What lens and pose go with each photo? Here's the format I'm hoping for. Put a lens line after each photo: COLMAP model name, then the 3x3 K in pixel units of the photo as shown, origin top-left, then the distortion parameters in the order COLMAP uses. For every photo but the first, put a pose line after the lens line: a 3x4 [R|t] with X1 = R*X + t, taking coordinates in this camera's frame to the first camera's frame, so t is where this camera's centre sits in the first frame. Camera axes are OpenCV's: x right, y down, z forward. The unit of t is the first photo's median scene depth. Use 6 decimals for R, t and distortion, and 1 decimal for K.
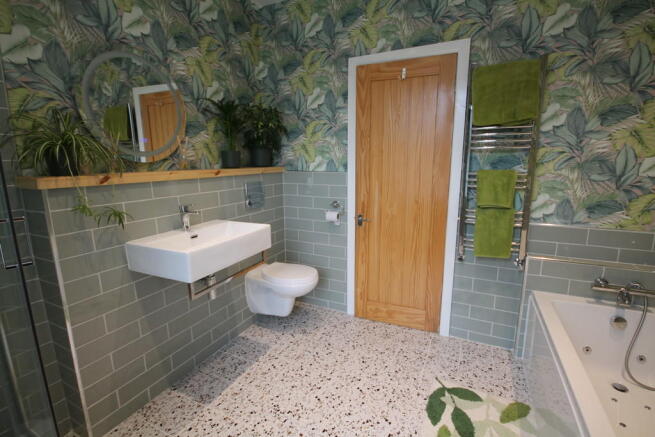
lens RADIAL K [[302.4, 0, 336.3], [0, 302.4, 220.8], [0, 0, 1]] dist [-0.002218, -0.006887]
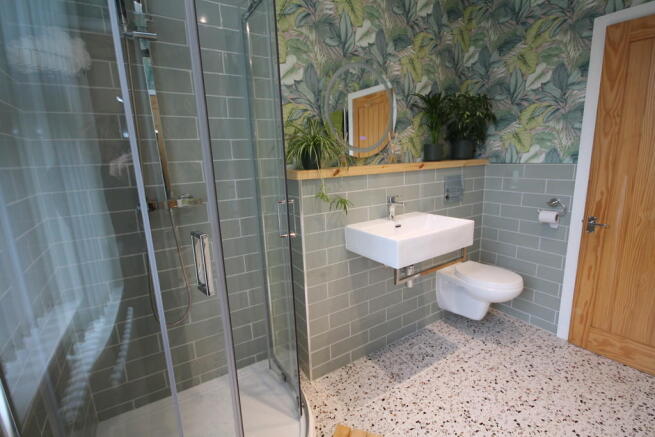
lens RADIAL K [[302.4, 0, 335.2], [0, 302.4, 220.6], [0, 0, 1]] dist [-0.002218, -0.006887]
pose [[0.839699, 0.083615, -0.536577, -0.074531], [-0.072227, 0.996493, 0.042255, 0.003521], [0.538228, 0.003274, 0.842793, -0.021550]]
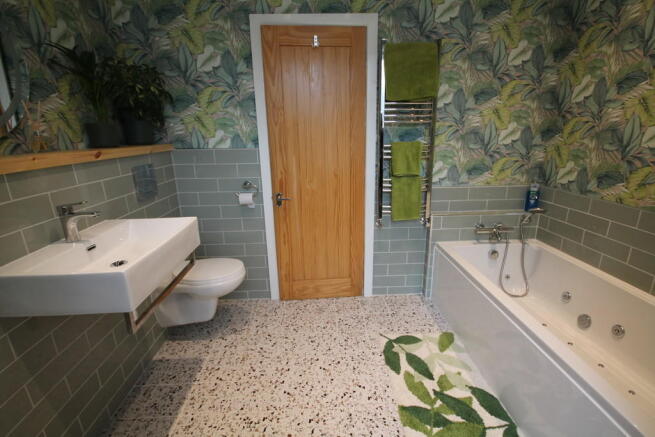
lens RADIAL K [[302.4, 0, 329.1], [0, 302.4, 221.2], [0, 0, 1]] dist [-0.002218, -0.006887]
pose [[0.883860, -0.138166, 0.446881, -0.255207], [0.100426, 0.989153, 0.107197, -0.025710], [-0.456844, -0.049869, 0.888148, 0.114035]]
